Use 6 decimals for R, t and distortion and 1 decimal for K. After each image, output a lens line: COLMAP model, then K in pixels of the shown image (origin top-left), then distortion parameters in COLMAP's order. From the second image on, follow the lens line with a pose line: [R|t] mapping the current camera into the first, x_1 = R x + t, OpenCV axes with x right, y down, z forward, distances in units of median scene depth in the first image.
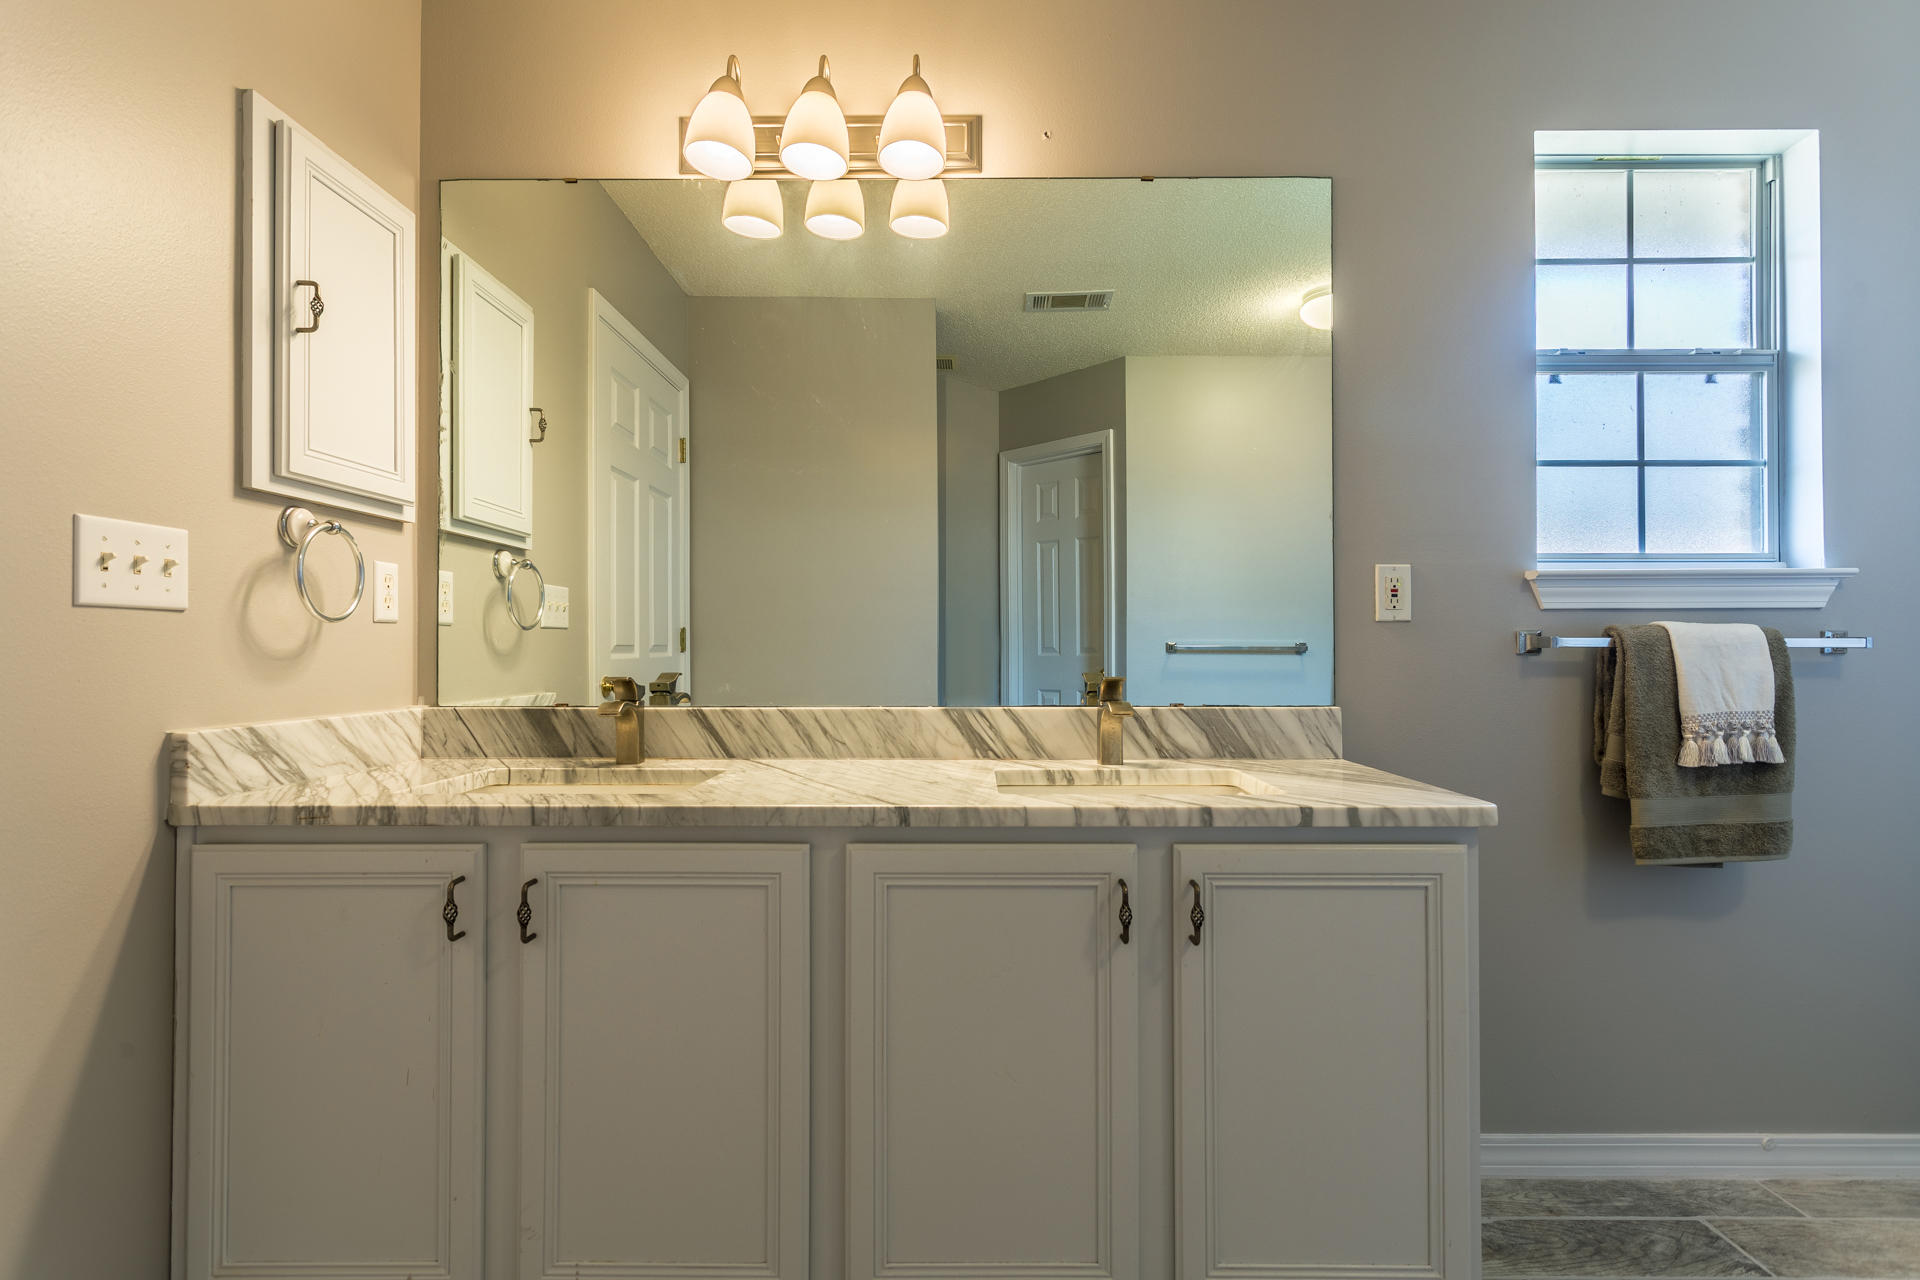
lens RADIAL K [[938.5, 0, 860.9], [0, 938.5, 631.1], [0, 0, 1]] dist [0.003047, -0.001255]
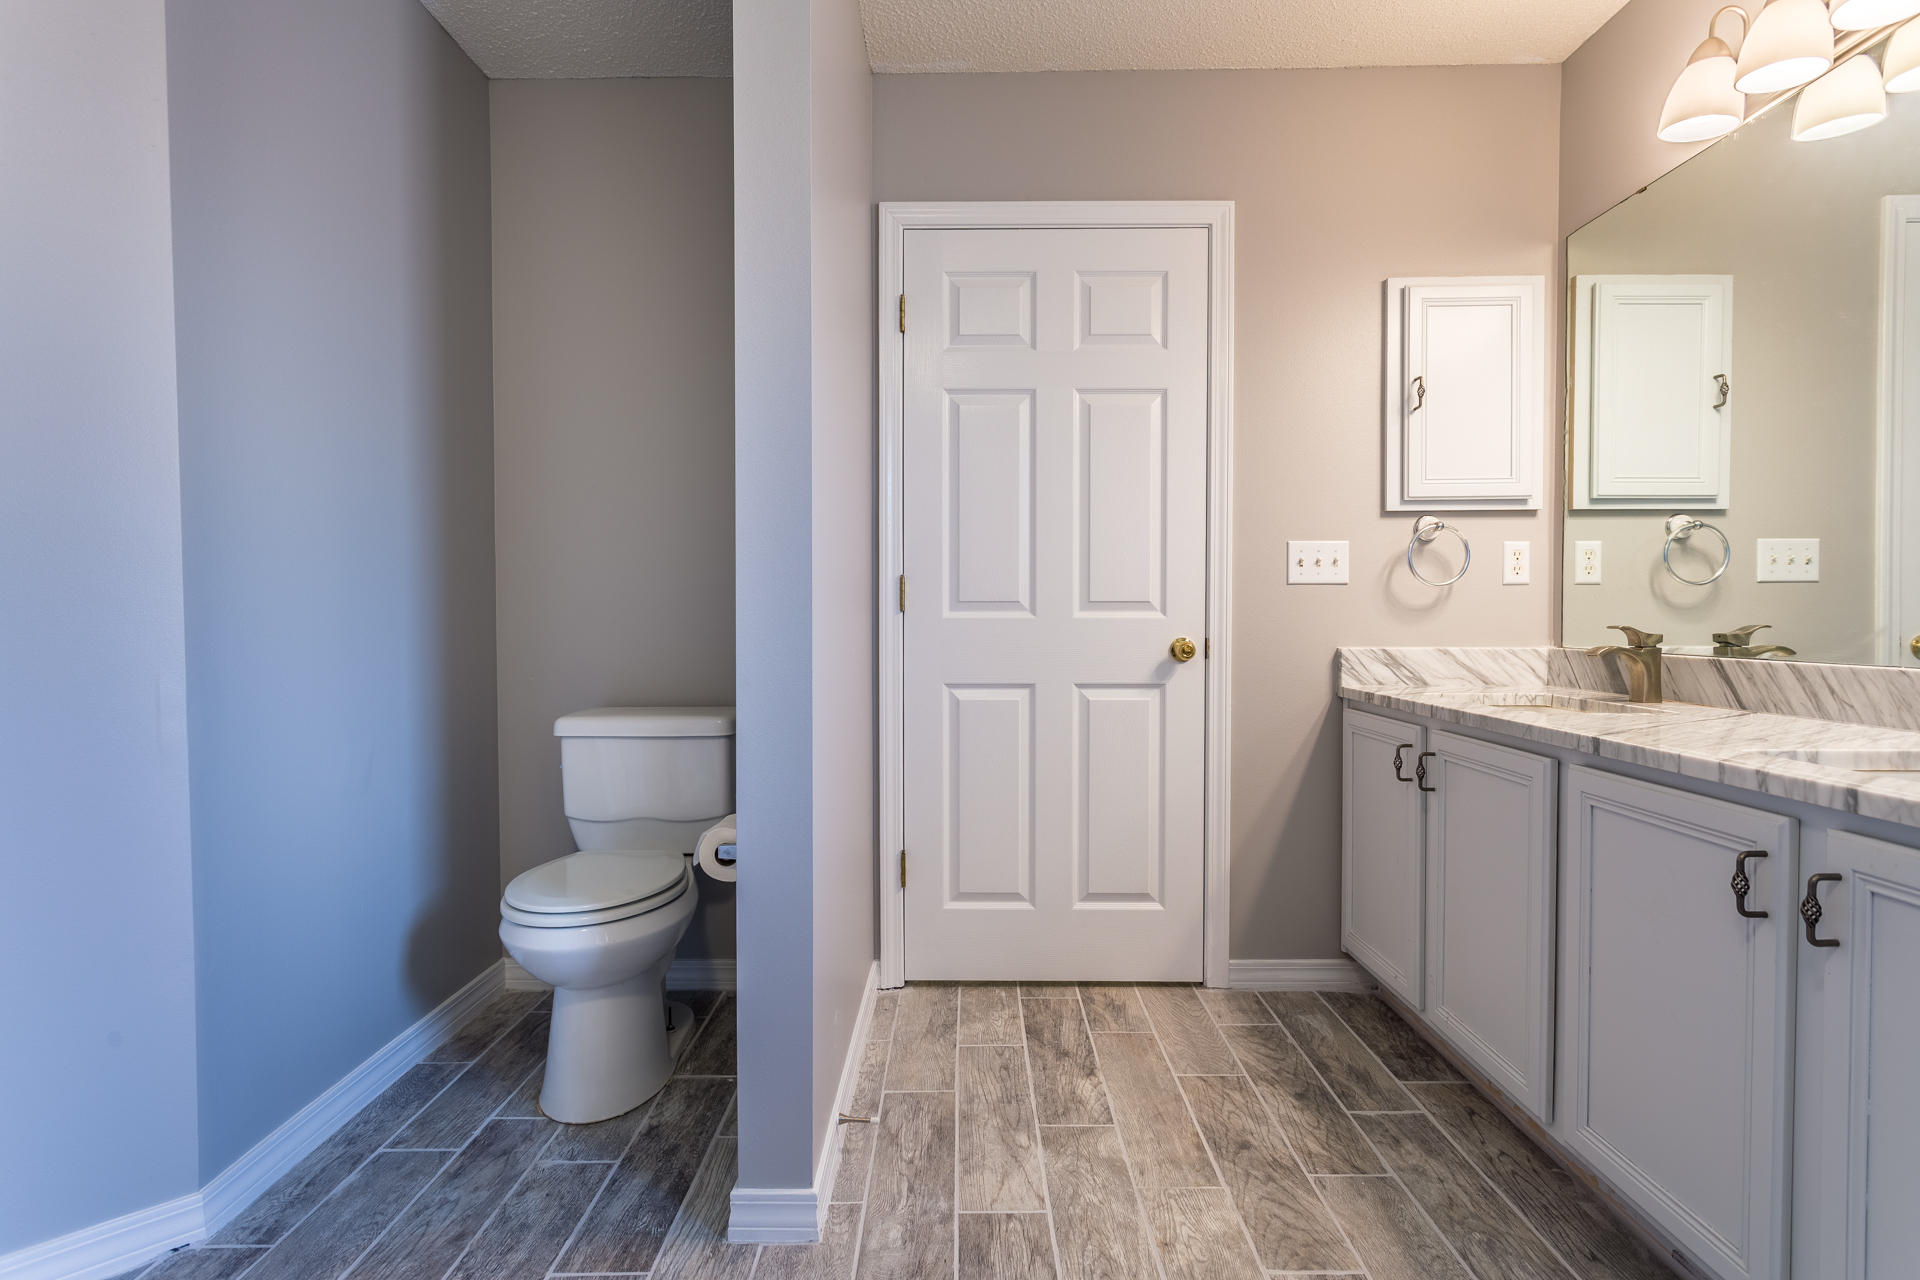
lens RADIAL K [[938.5, 0, 957.6], [0, 938.5, 629.9], [0, 0, 1]] dist [0.003047, -0.001255]
pose [[-0.015260, 0.016896, -0.999741, 0.996188], [0.021301, 0.999636, 0.016569, 0.018729], [0.999657, -0.021042, -0.015615, 0.210258]]
